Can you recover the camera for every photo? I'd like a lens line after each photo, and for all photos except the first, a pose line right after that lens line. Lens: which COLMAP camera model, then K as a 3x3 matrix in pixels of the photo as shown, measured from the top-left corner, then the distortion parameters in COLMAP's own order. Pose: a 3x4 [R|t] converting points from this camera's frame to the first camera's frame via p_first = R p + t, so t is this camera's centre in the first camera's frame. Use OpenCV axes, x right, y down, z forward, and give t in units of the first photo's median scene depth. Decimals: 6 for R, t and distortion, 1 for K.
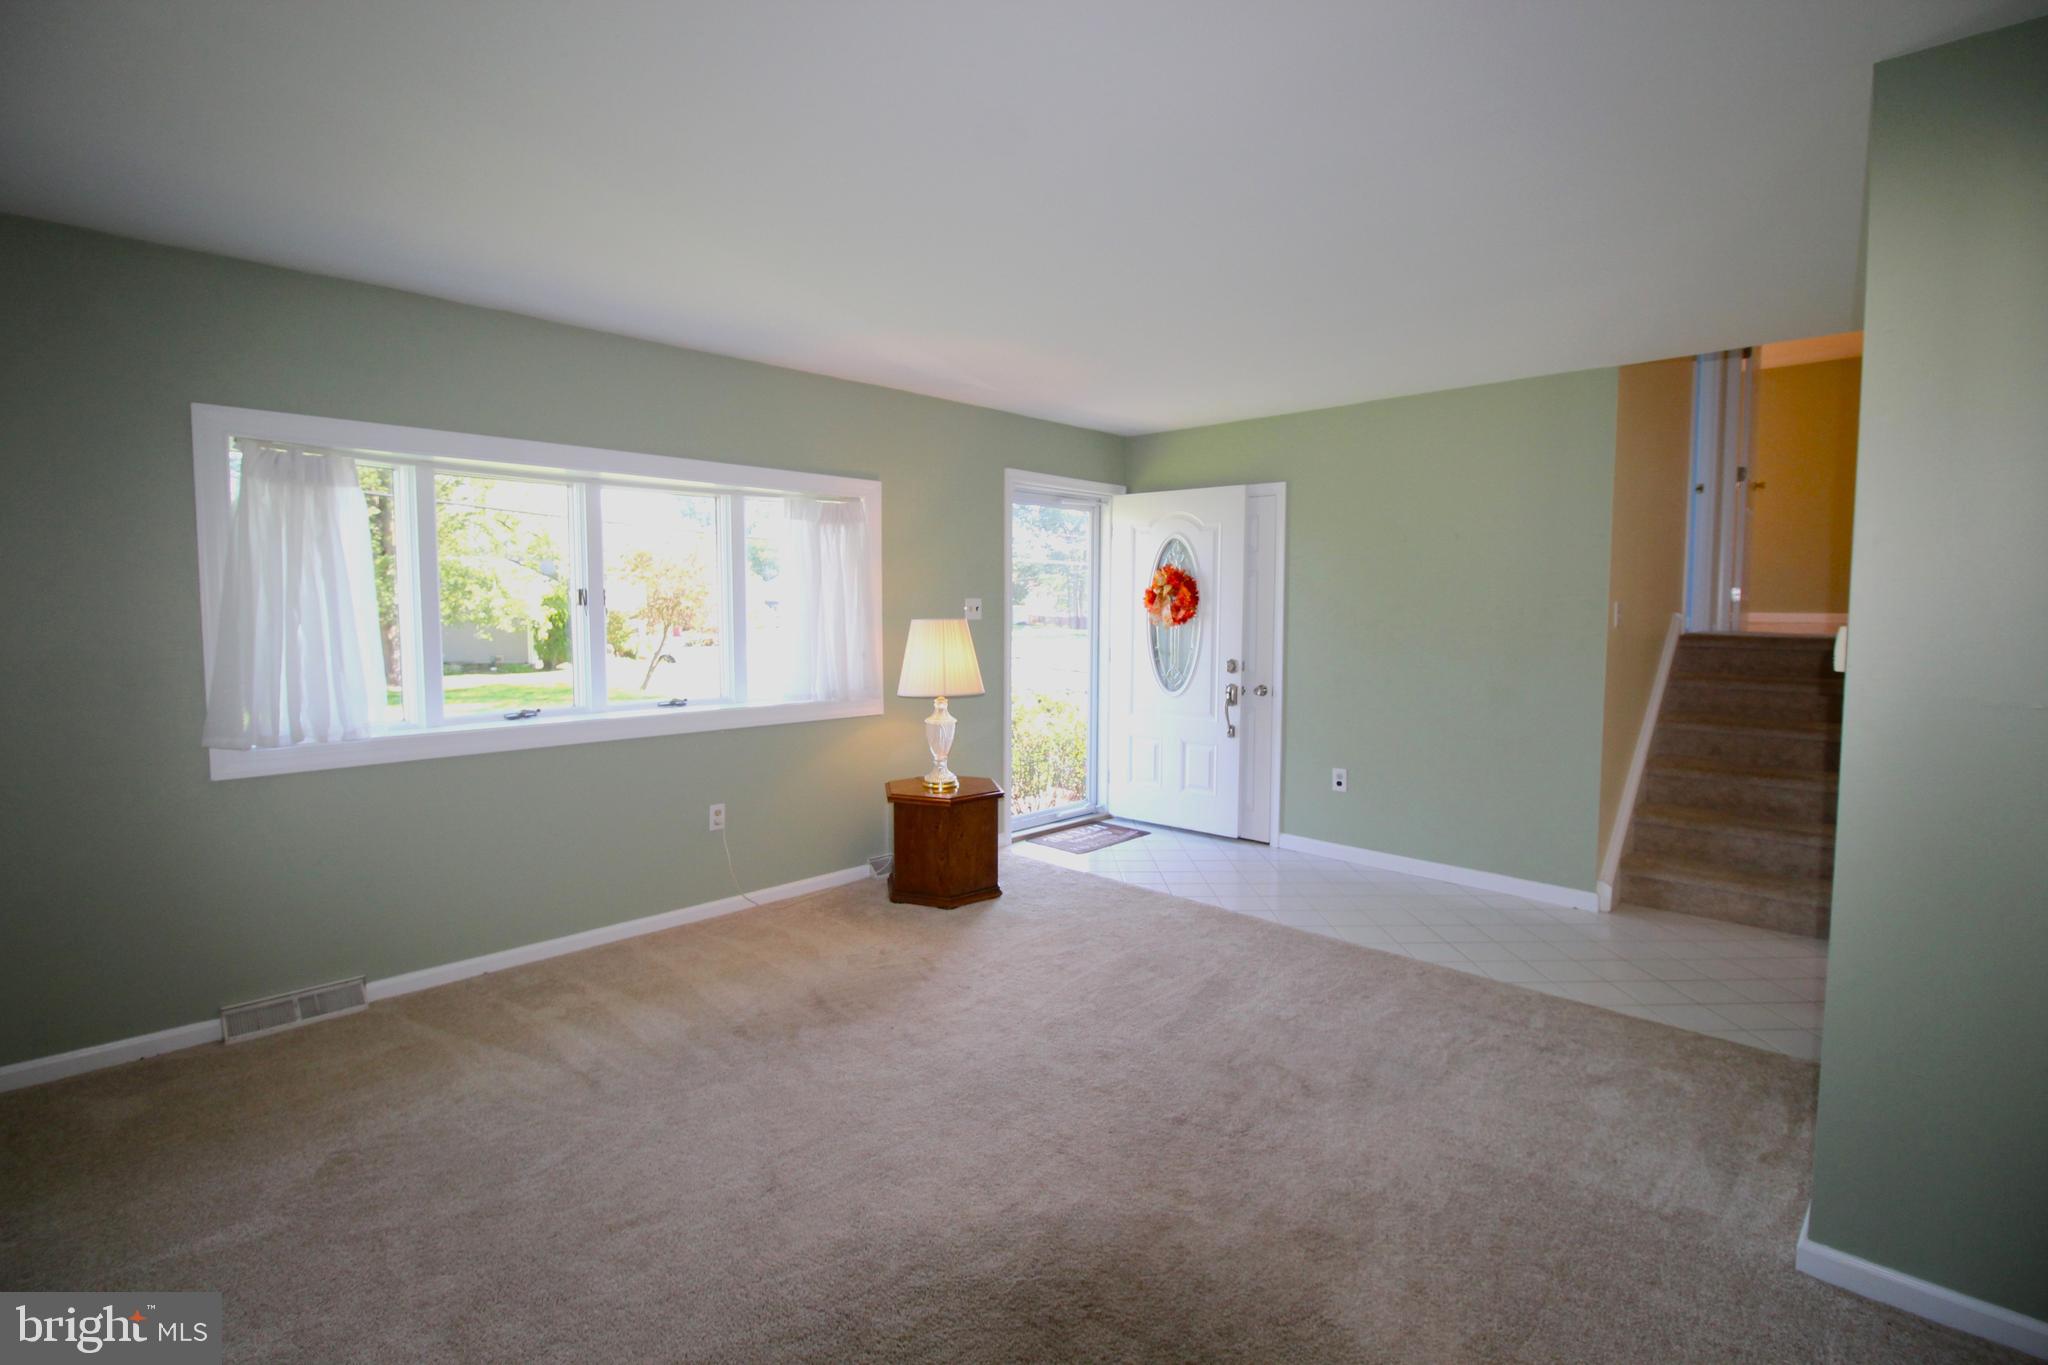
lens RADIAL K [[940.8, 0, 1032.5], [0, 940.8, 673.6], [0, 0, 1]] dist [-0.015390, -0.003147]
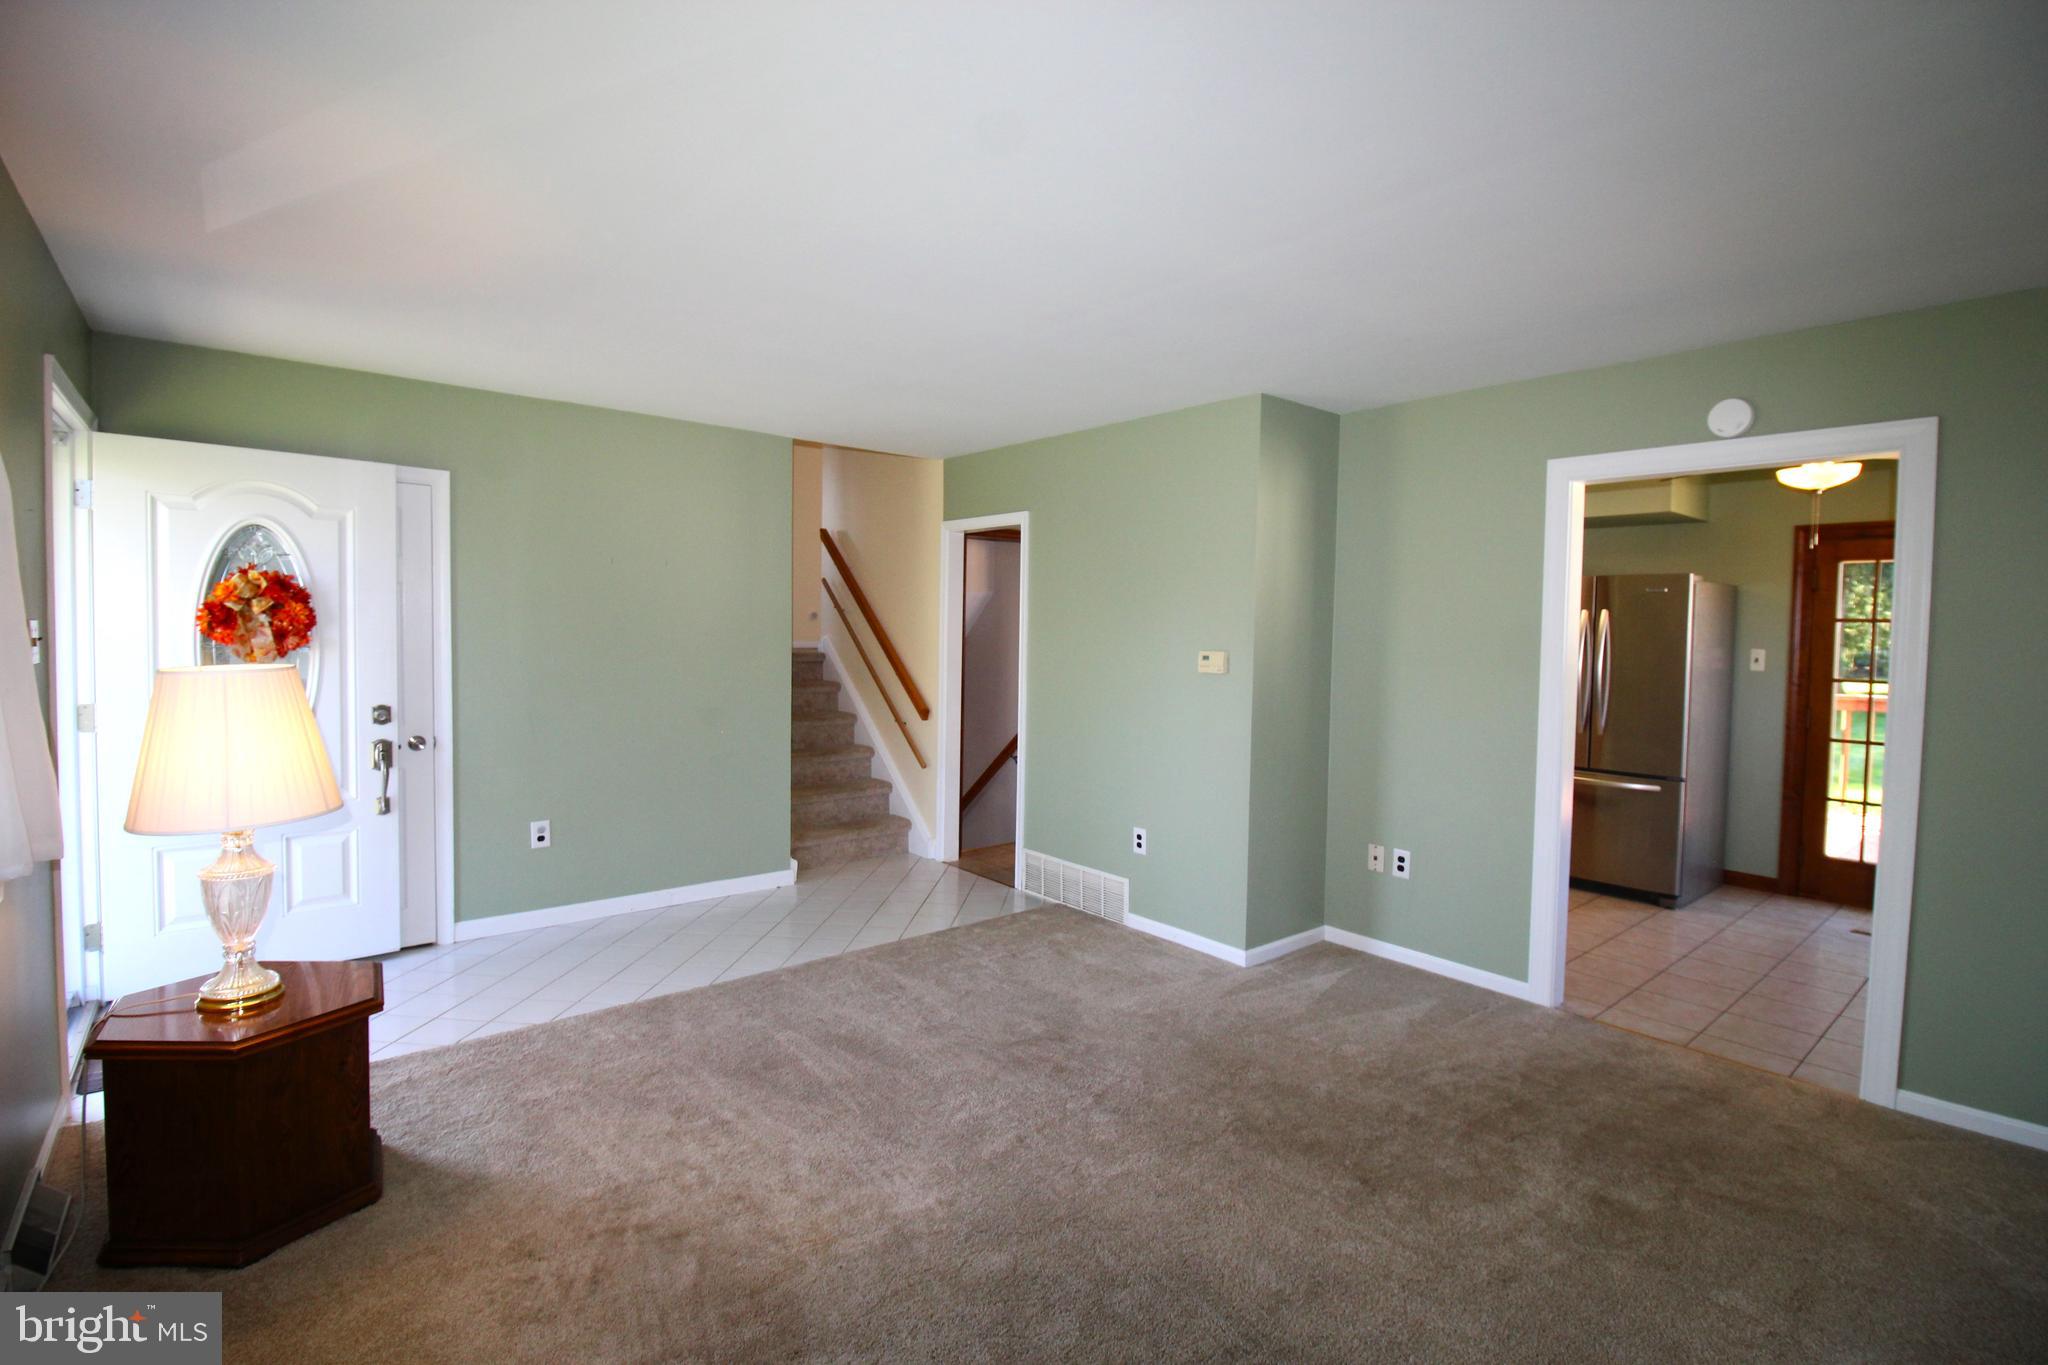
lens RADIAL K [[940.8, 0, 1032.7], [0, 940.8, 671.0], [0, 0, 1]] dist [-0.015390, -0.003147]
pose [[0.100285, -0.046322, 0.993880, -0.525683], [0.056793, 0.997553, 0.040763, -0.049824], [-0.993337, 0.052358, 0.102670, 0.514597]]
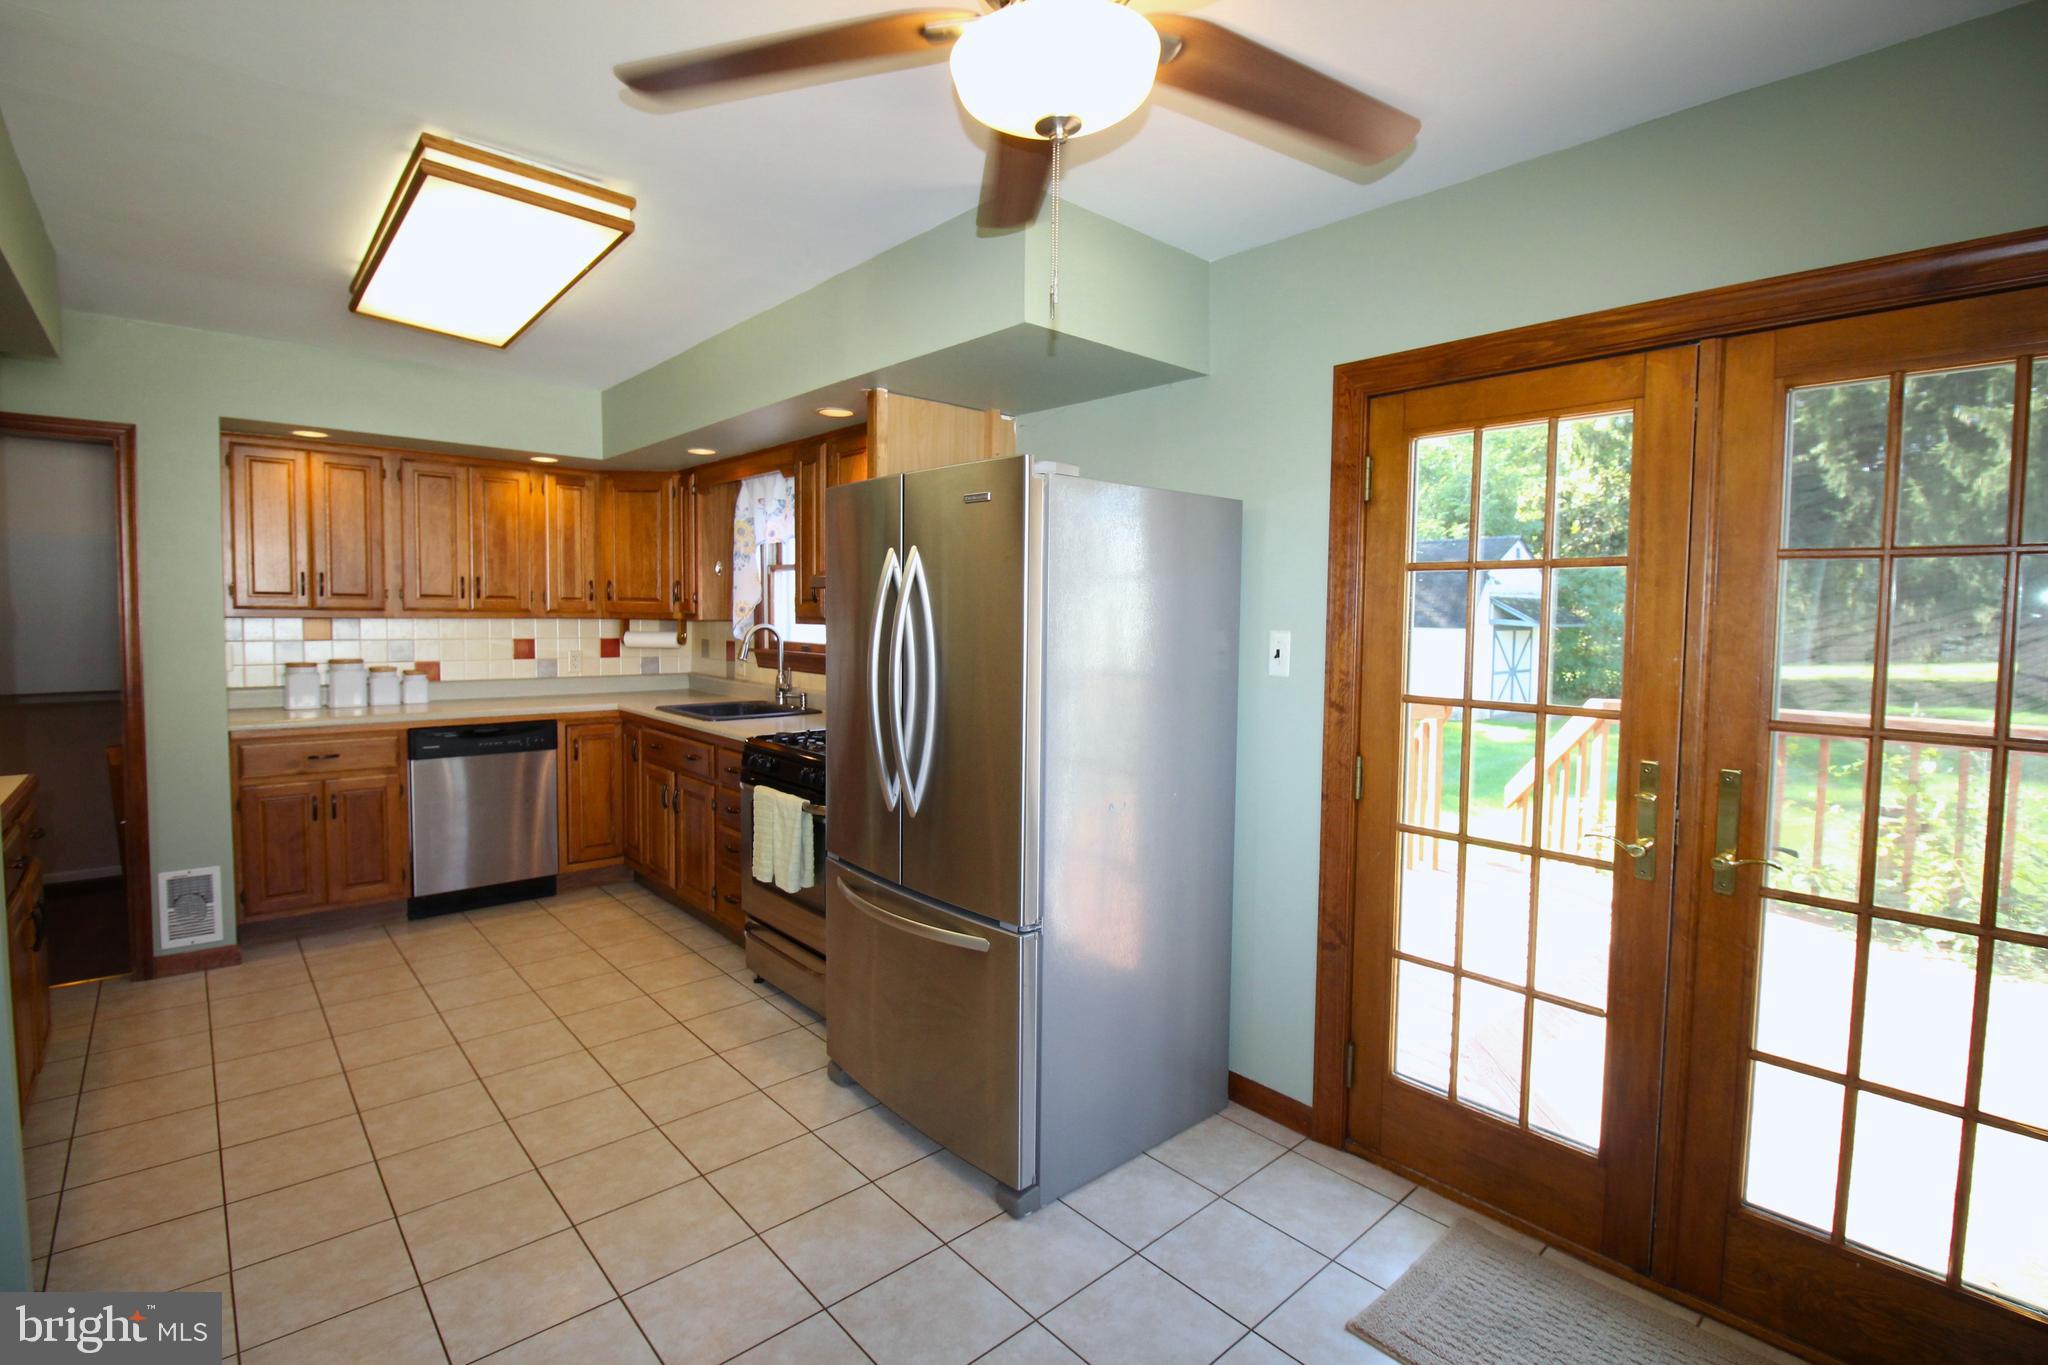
lens RADIAL K [[940.8, 0, 1031.2], [0, 940.8, 679.3], [0, 0, 1]] dist [-0.015390, -0.003147]
pose [[0.059649, -0.072621, 0.995574, 0.132597], [0.056357, 0.996004, 0.069275, 0.001439], [-0.996627, 0.051976, 0.063504, -0.135698]]
